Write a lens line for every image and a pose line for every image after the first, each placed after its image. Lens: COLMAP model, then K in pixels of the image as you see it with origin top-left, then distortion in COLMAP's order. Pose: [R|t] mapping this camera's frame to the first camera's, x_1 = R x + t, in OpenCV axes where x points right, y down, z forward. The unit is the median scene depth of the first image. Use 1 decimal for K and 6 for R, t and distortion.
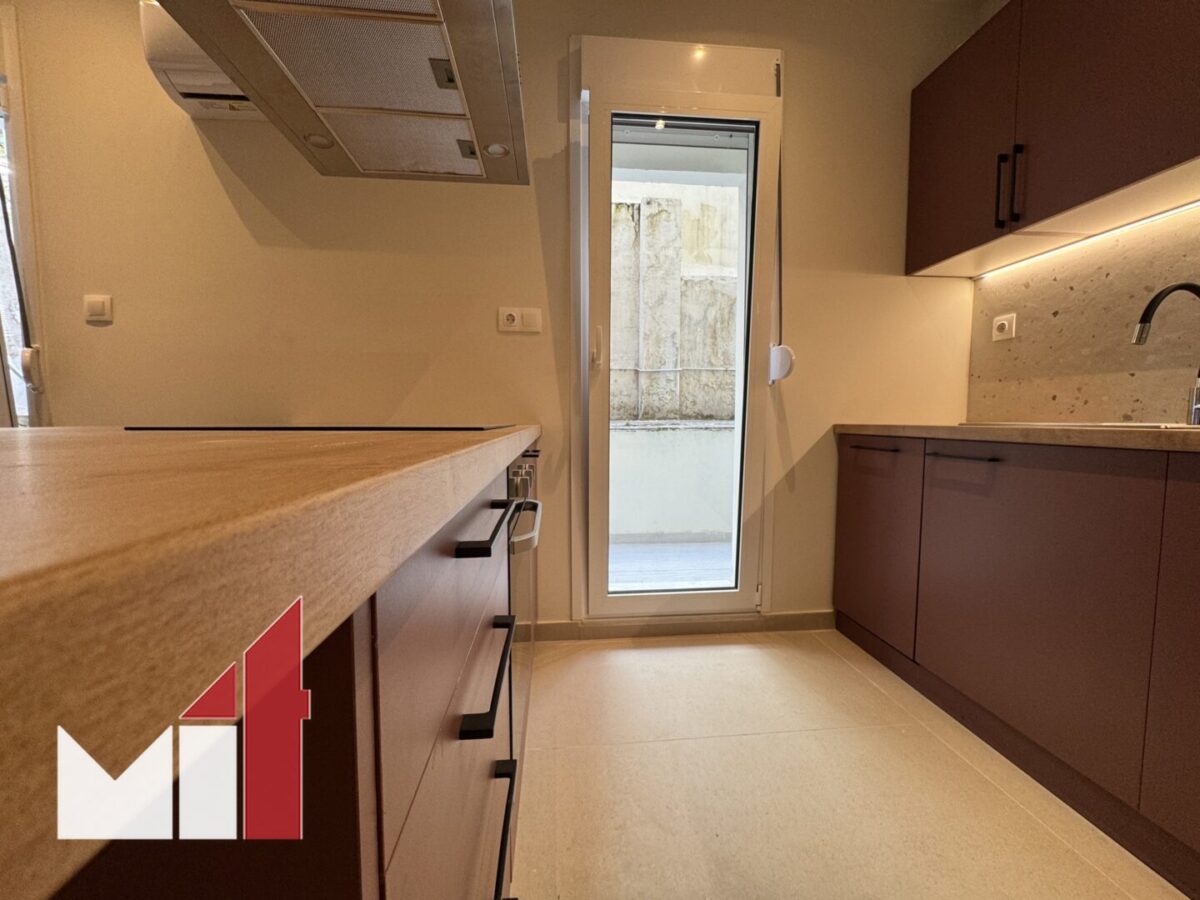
lens RADIAL K [[477.1, 0, 600.6], [0, 477.1, 451.3], [0, 0, 1]] dist [-0.002776, -0.000140]
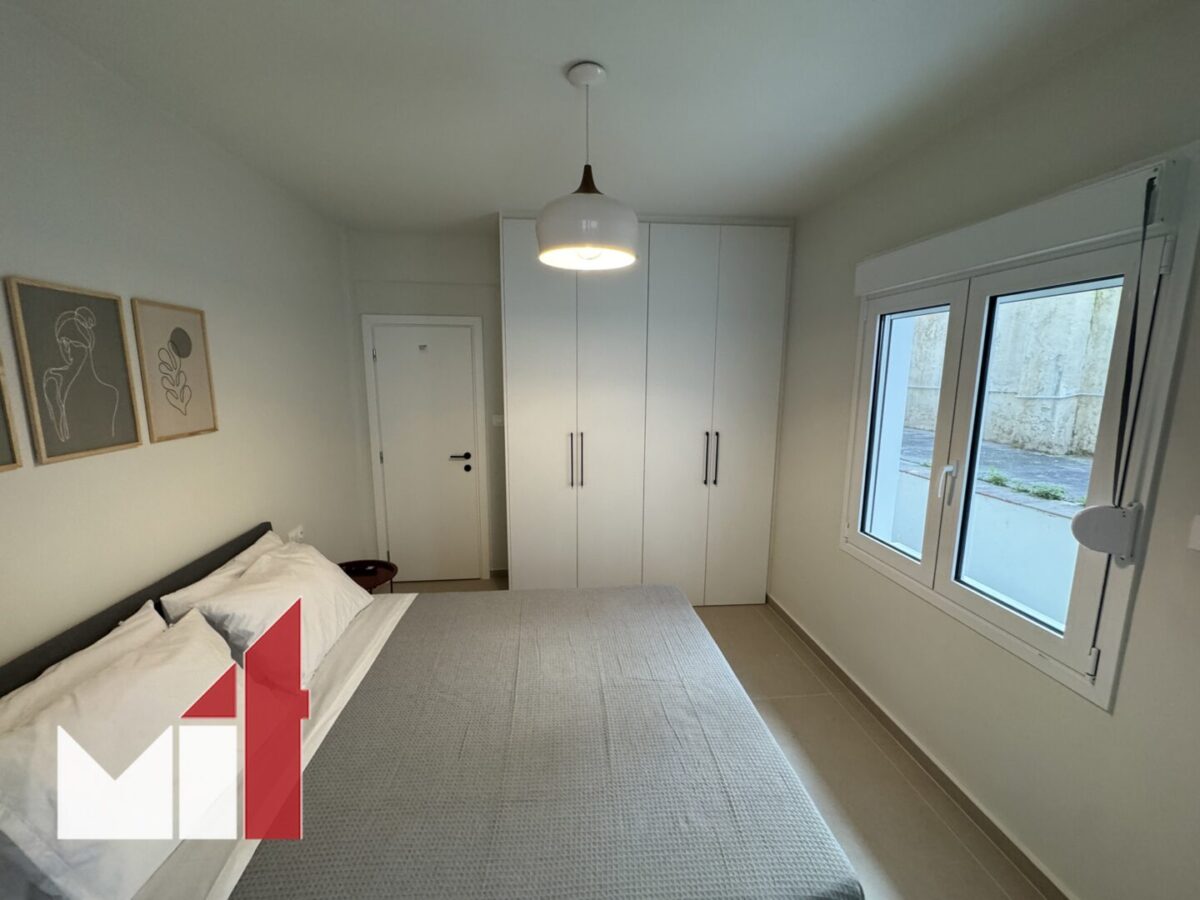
lens RADIAL K [[477.8, 0, 599.4], [0, 477.8, 447.8], [0, 0, 1]] dist [-0.002744, 0.000415]
pose [[0.003380, 0.160353, -0.987054, 2.820835], [-0.074882, 0.984329, 0.159654, -0.431709], [0.997187, 0.073372, 0.015335, 0.458273]]
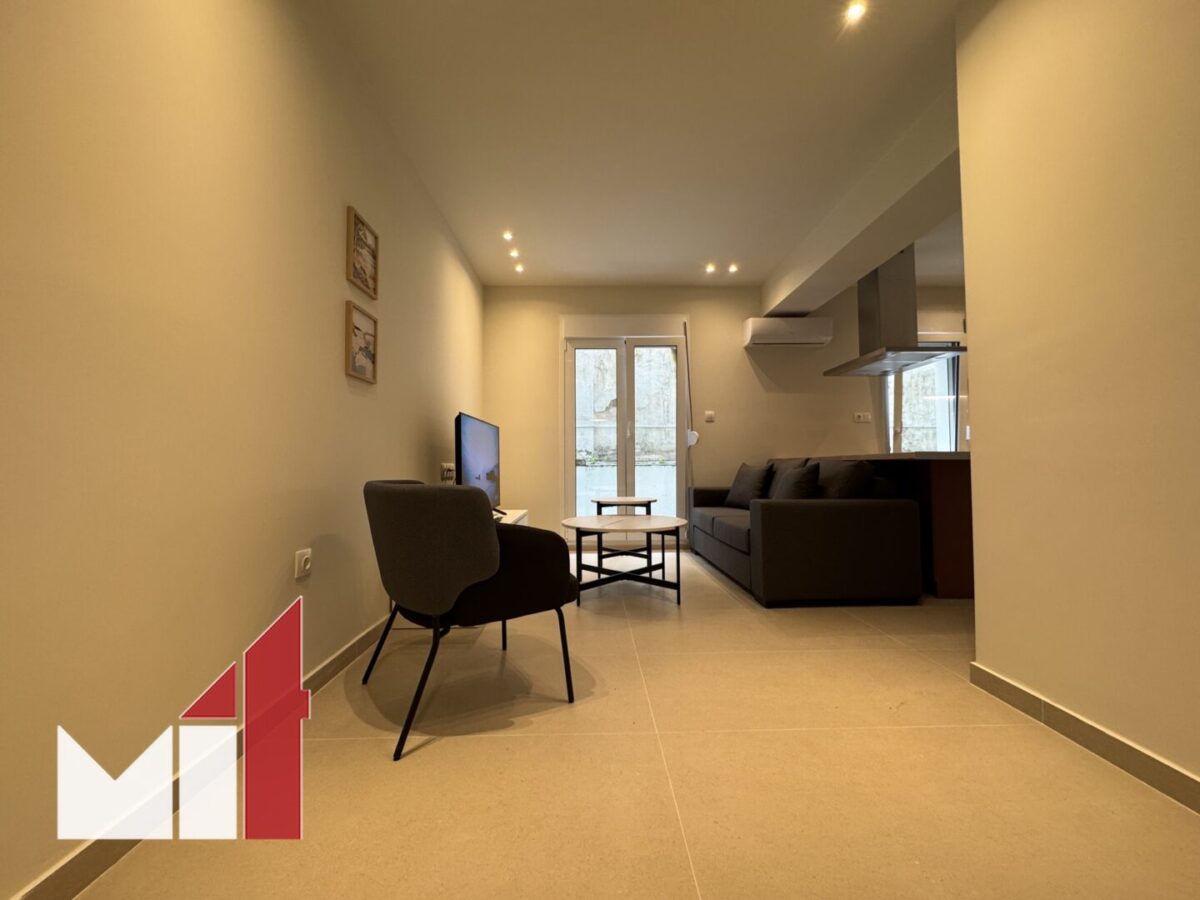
lens RADIAL K [[477.8, 0, 599.4], [0, 477.8, 447.8], [0, 0, 1]] dist [-0.002744, 0.000415]
pose [[0.996872, -0.007151, -0.078704, -1.266699], [-0.001112, 0.994530, -0.104448, 0.141592], [0.079020, 0.104209, 0.991411, -1.496217]]
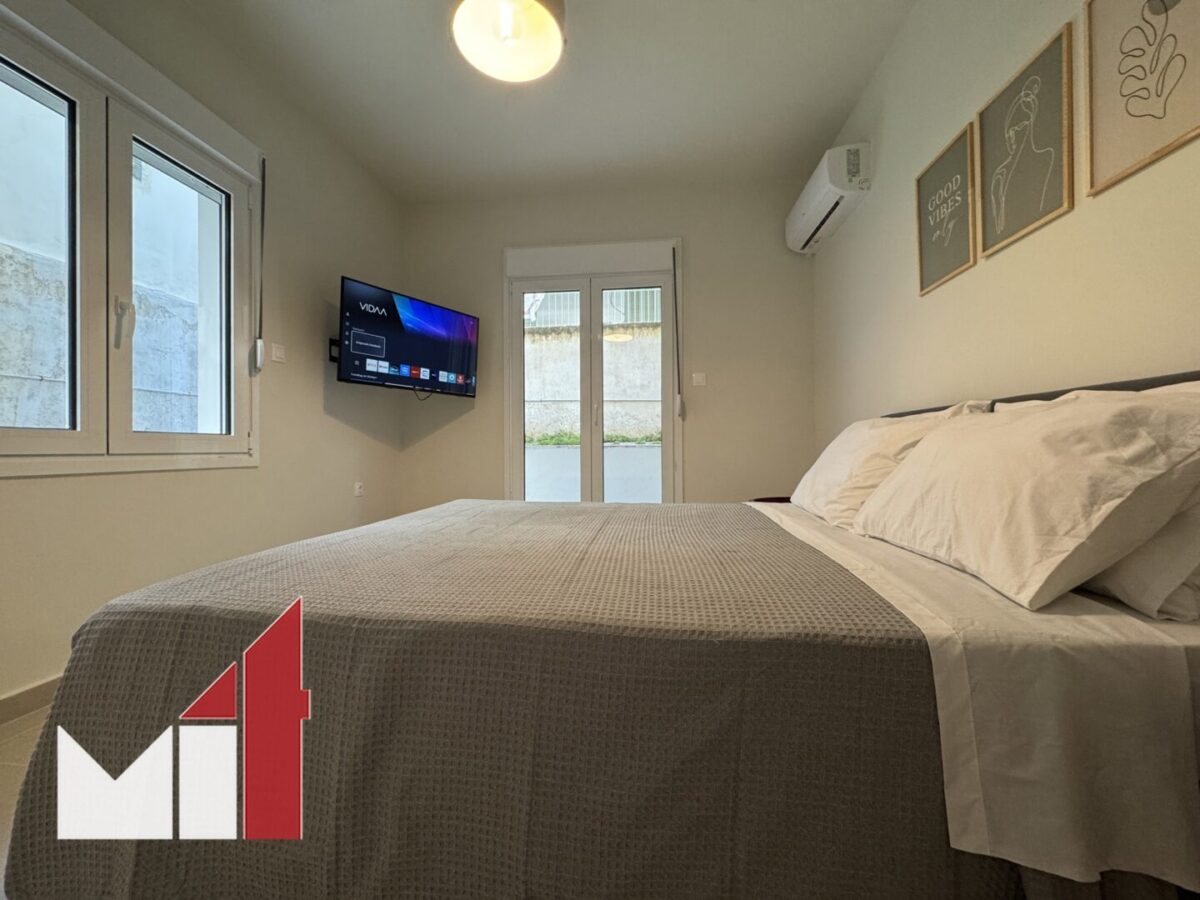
lens RADIAL K [[477.8, 0, 599.4], [0, 477.8, 447.8], [0, 0, 1]] dist [-0.002744, 0.000415]
pose [[0.218549, 0.001846, 0.975824, 1.260063], [0.075177, 0.996994, -0.018723, 0.033226], [-0.972926, 0.077452, 0.217754, 0.175752]]
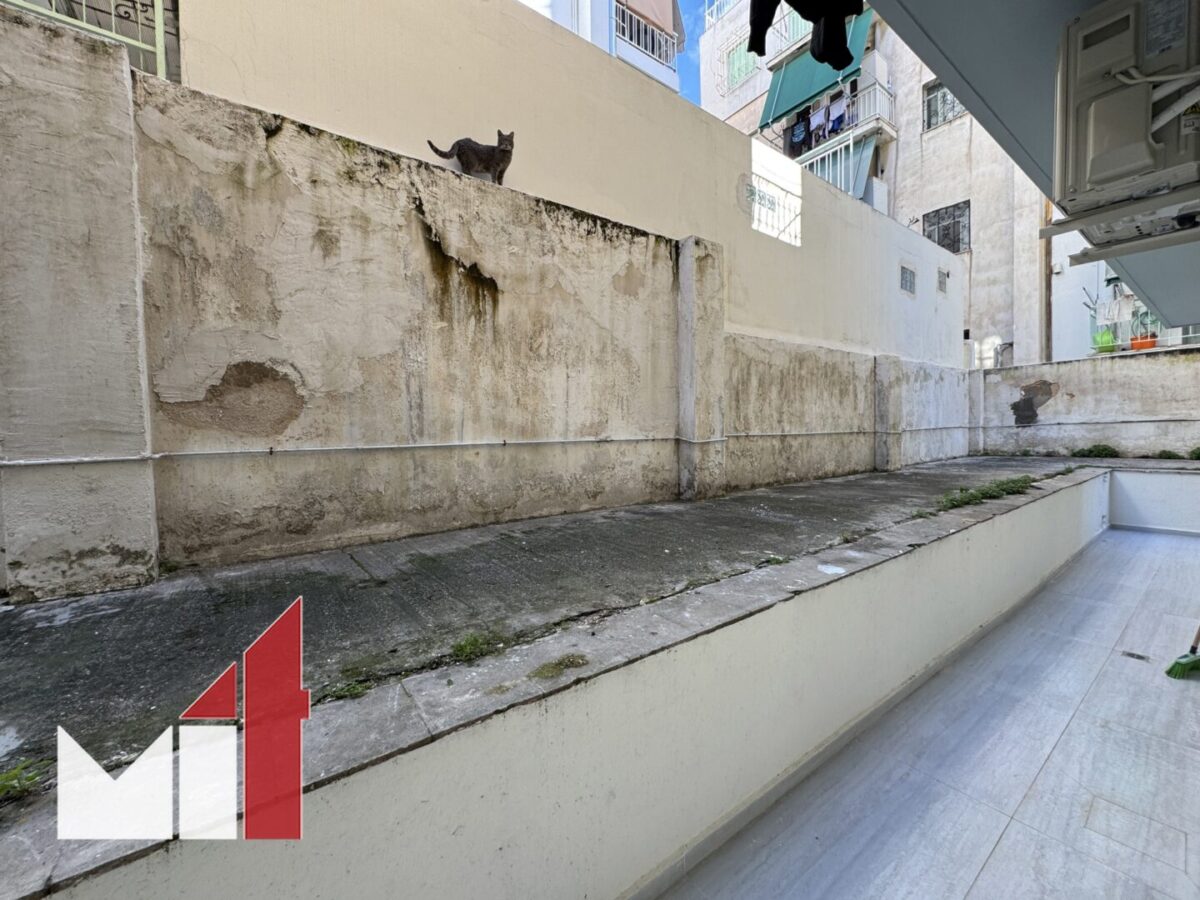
lens RADIAL K [[477.8, 0, 599.4], [0, 477.8, 447.8], [0, 0, 1]] dist [-0.002744, 0.000415]
pose [[0.861348, -0.035478, 0.506774, -1.291537], [0.058035, 0.997900, -0.028780, -0.395214], [-0.504689, 0.054200, 0.861598, 1.022636]]
